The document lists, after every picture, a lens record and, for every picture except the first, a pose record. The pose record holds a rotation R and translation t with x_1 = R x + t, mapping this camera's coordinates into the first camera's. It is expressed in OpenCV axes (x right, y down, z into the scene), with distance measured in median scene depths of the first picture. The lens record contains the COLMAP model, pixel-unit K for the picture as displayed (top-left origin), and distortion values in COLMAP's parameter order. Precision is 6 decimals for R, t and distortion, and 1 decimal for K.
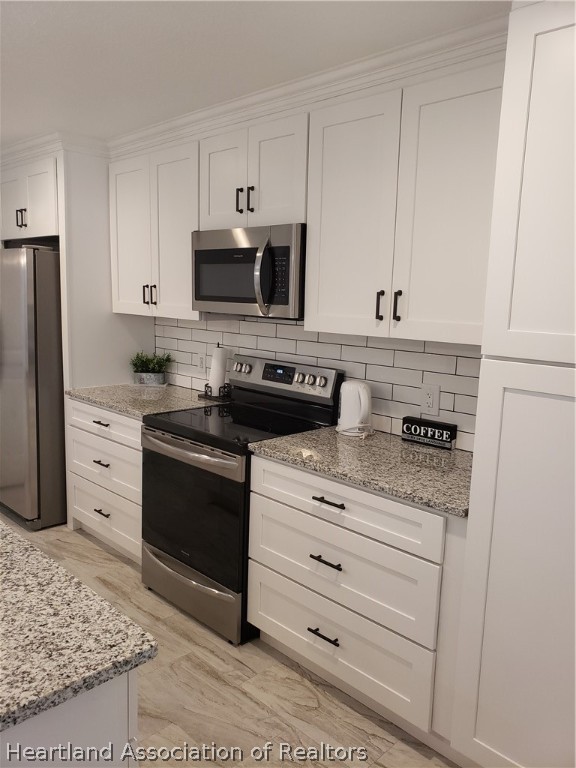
lens RADIAL K [[599.4, 0, 285.6], [0, 599.4, 379.8], [0, 0, 1]] dist [0.024072, -0.005715]
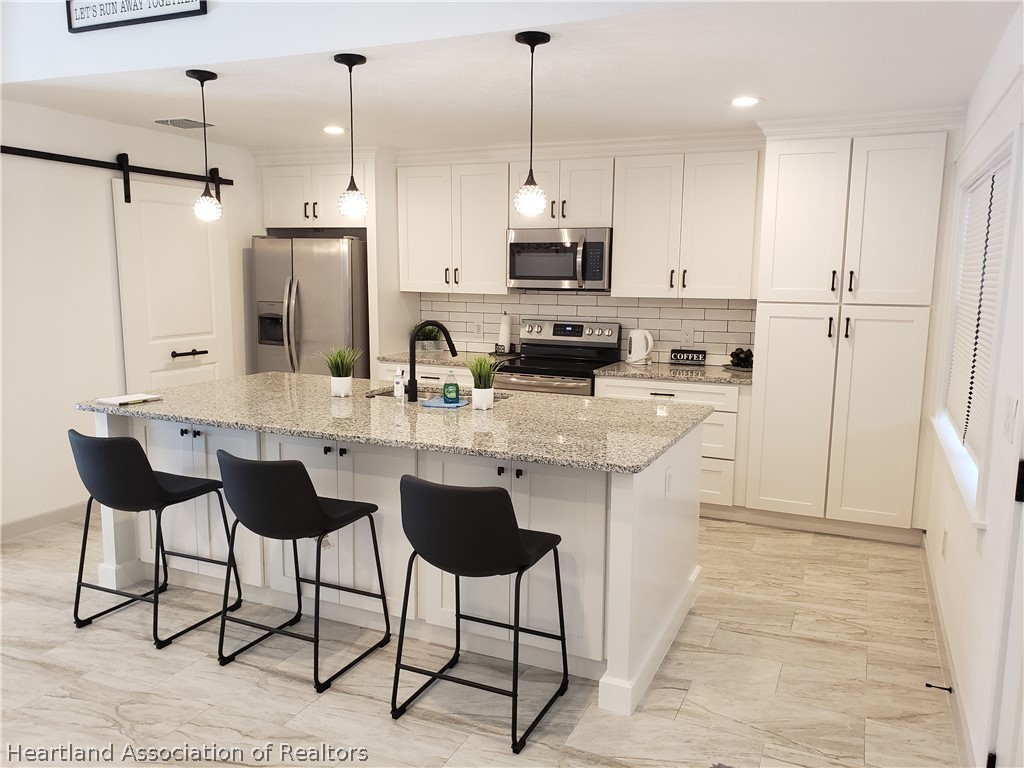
lens RADIAL K [[799.2, 0, 513.2], [0, 799.2, 389.9], [0, 0, 1]] dist [0.024072, -0.005715]
pose [[0.931762, -0.071894, 0.355880, -0.940962], [0.069017, 0.997399, 0.020794, 0.095044], [-0.356450, 0.005187, 0.934300, -0.813734]]
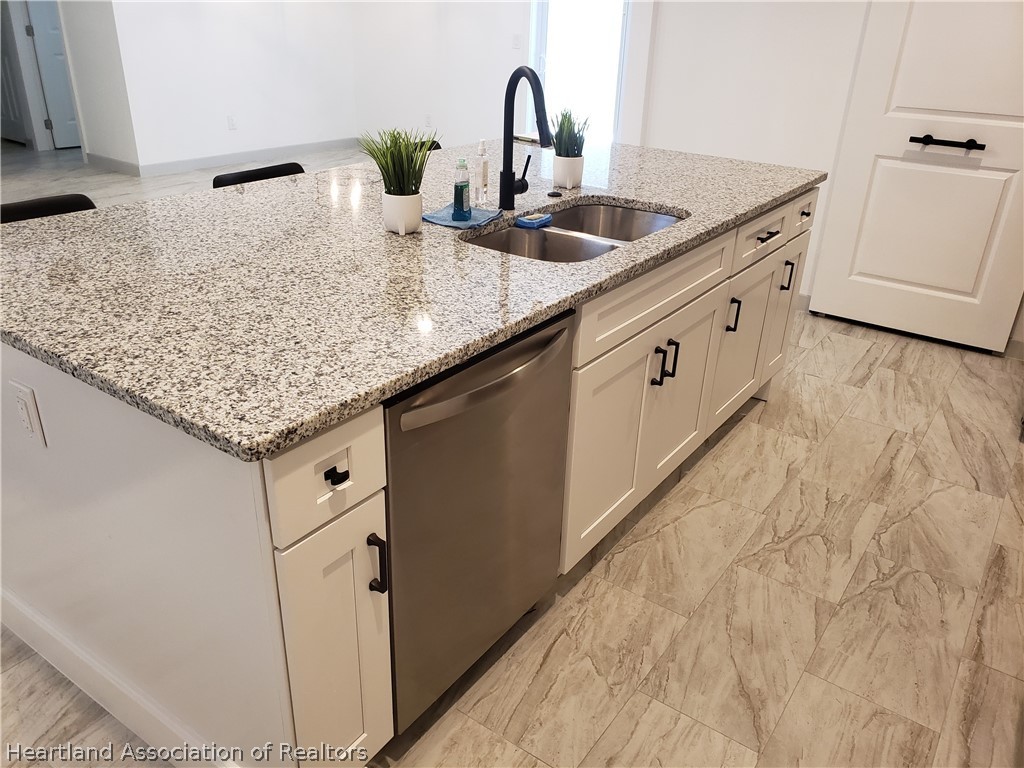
lens RADIAL K [[799.2, 0, 510.3], [0, 799.2, 380.4], [0, 0, 1]] dist [0.024072, -0.005715]
pose [[0.174746, 0.395690, -0.901606, 0.285642], [-0.172436, 0.913842, 0.367639, -0.020814], [0.969397, 0.091226, 0.227921, 0.445940]]
